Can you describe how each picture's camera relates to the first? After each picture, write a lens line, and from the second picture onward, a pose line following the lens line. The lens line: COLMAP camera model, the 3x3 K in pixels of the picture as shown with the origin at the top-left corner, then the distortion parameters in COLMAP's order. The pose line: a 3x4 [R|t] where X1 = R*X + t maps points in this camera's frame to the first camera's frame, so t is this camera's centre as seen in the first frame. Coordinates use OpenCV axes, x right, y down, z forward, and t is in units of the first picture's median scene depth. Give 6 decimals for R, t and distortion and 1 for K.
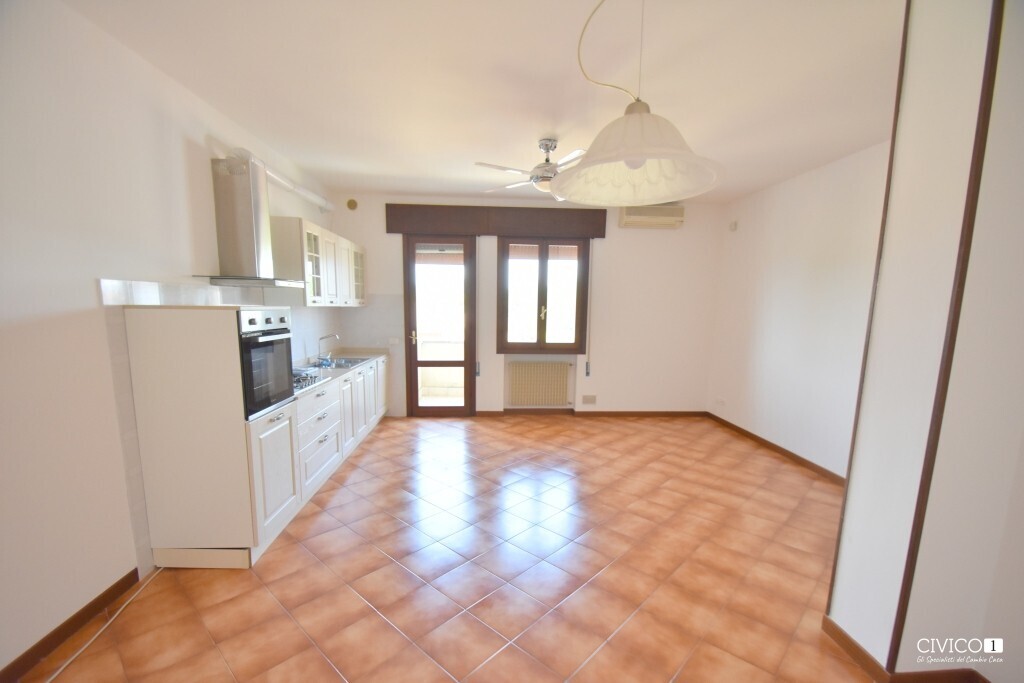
lens RADIAL K [[451.8, 0, 510.8], [0, 451.8, 373.8], [0, 0, 1]] dist [0.012766, -0.015526]
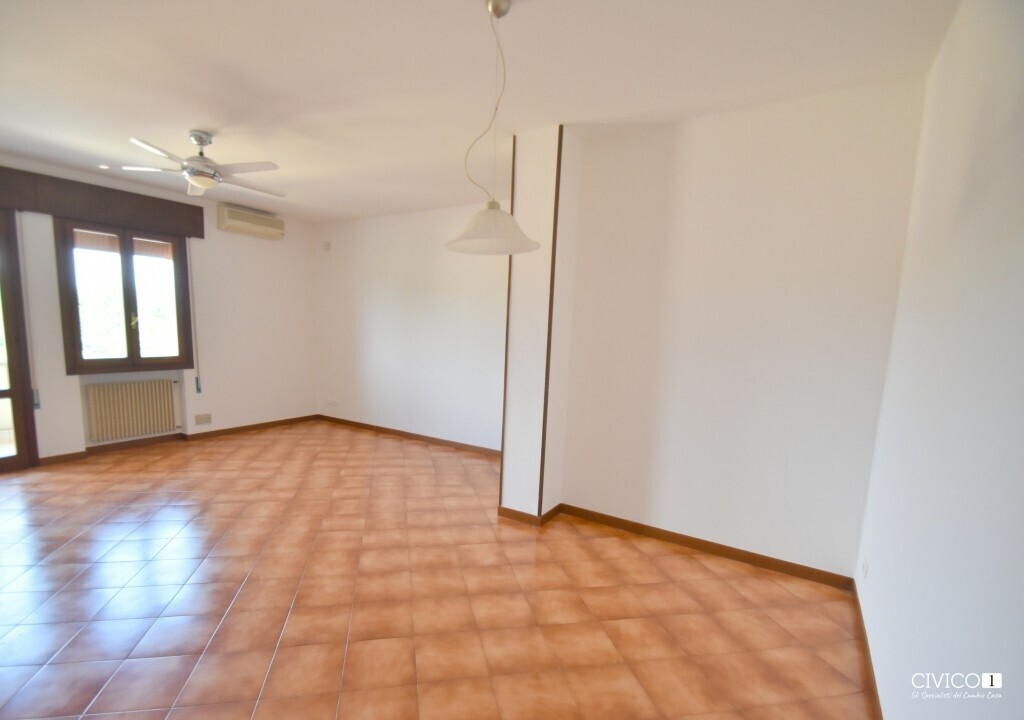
lens RADIAL K [[474.7, 0, 486.2], [0, 474.7, 395.7], [0, 0, 1]] dist [0.023471, -0.027163]
pose [[0.594978, -0.109191, 0.796291, -0.252458], [0.095634, 0.993308, 0.064750, 0.003841], [-0.798032, 0.037628, 0.601439, -0.012280]]
